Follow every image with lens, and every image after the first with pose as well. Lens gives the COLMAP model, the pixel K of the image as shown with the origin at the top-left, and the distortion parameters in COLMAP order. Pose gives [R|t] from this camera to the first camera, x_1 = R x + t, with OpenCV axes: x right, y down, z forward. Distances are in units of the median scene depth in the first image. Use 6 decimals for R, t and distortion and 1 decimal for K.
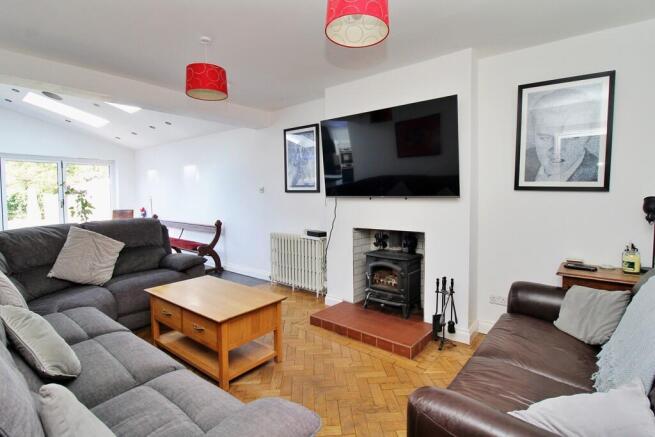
lens RADIAL K [[308.7, 0, 329.3], [0, 308.7, 211.1], [0, 0, 1]] dist [-0.008618, -0.000917]
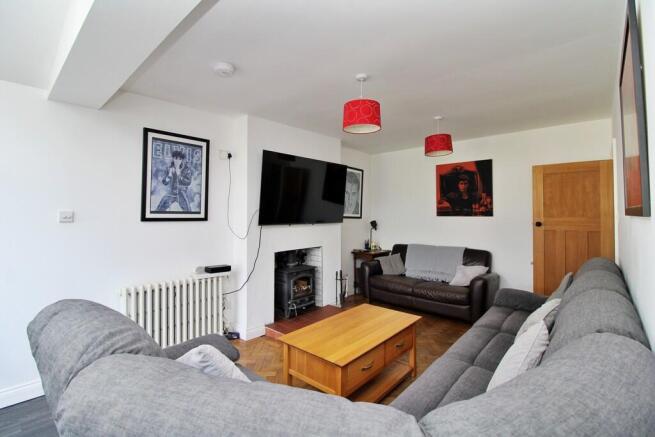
lens RADIAL K [[308.7, 0, 329.3], [0, 308.7, 211.1], [0, 0, 1]] dist [-0.008618, -0.000917]
pose [[0.034387, 0.031488, 0.998912, -0.855466], [0.075915, 0.996534, -0.034026, -0.032573], [-0.996521, 0.077002, 0.031877, 0.636823]]
